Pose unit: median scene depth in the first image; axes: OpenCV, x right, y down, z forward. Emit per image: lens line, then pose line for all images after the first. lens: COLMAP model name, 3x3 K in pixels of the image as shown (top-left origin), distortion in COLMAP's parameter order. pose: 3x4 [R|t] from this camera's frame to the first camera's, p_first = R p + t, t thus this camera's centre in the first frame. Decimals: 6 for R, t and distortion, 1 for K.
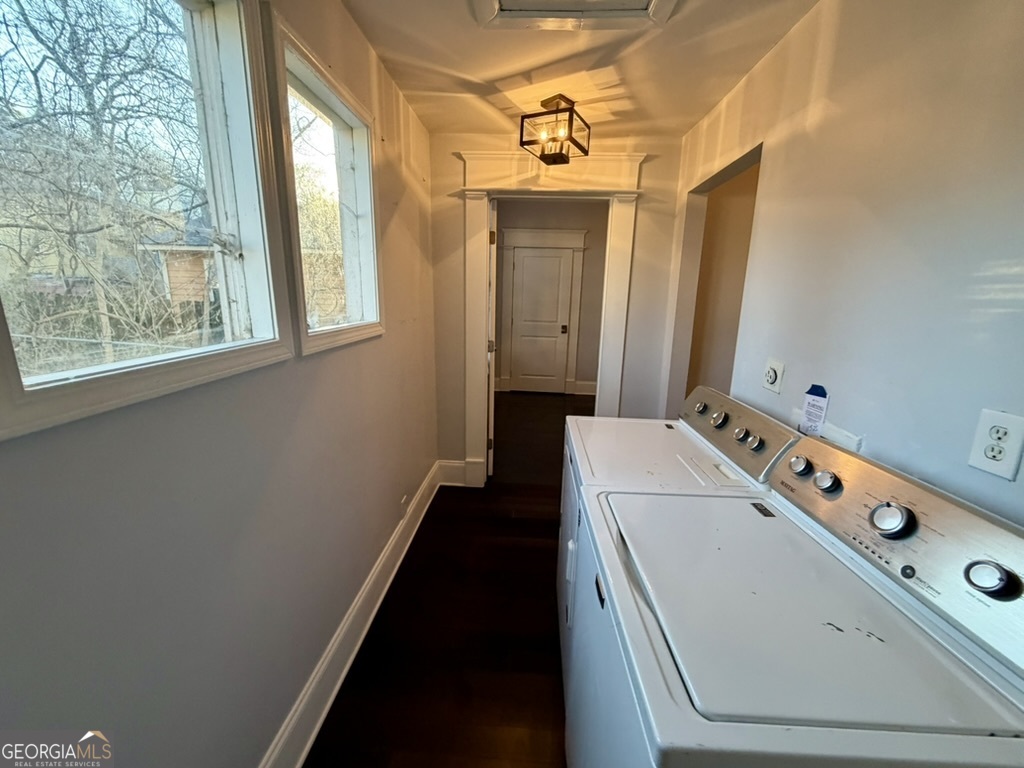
lens RADIAL K [[407.5, 0, 512.6], [0, 407.5, 383.7], [0, 0, 1]] dist [-0.001764, 0.000480]
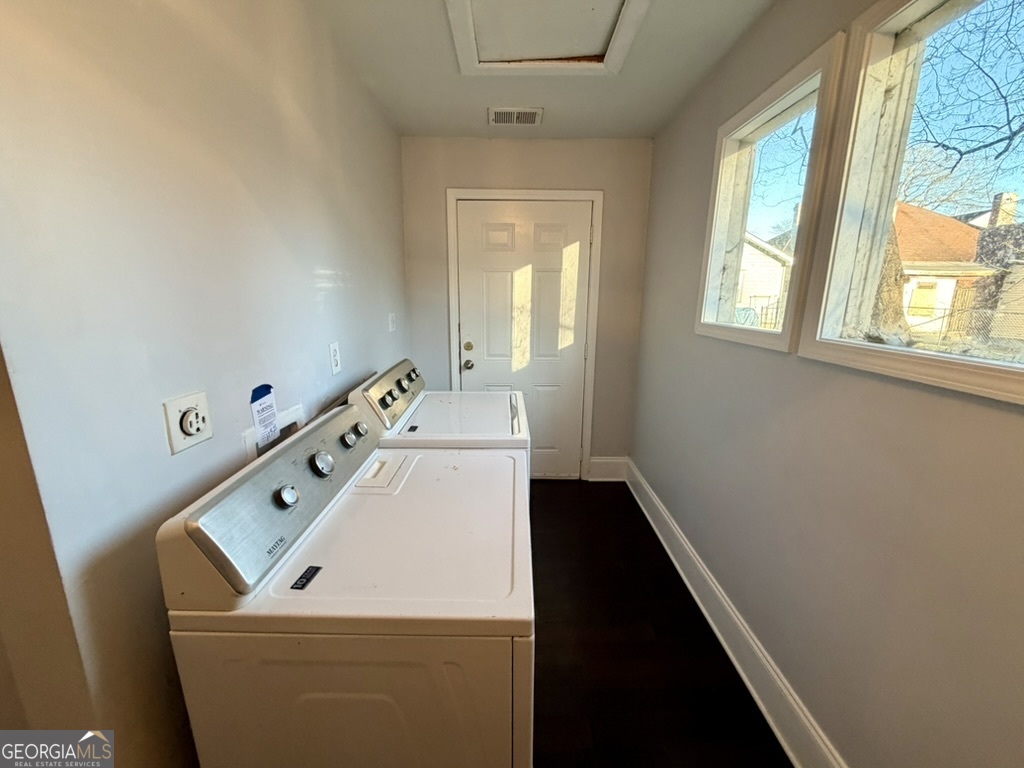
lens RADIAL K [[407.5, 0, 510.6], [0, 407.5, 384.9], [0, 0, 1]] dist [-0.001764, 0.000480]
pose [[-0.998731, -0.017090, -0.047377, 0.255528], [-0.035590, 0.905065, 0.423782, -0.383942], [0.035637, 0.424931, -0.904524, 1.795365]]
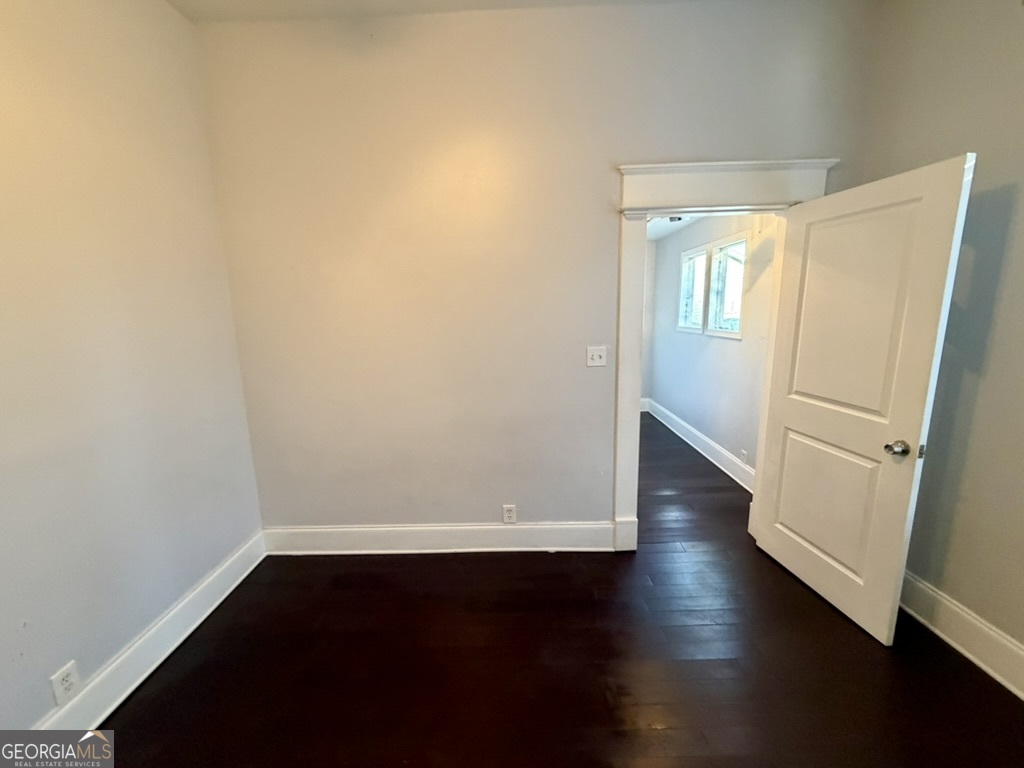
lens RADIAL K [[407.5, 0, 511.1], [0, 407.5, 384.9], [0, 0, 1]] dist [-0.001764, 0.000480]
pose [[-0.999641, 0.007297, -0.025765, 1.125546], [-0.003291, 0.921384, 0.388640, -0.933379], [0.026575, 0.388585, -0.921029, 3.975488]]
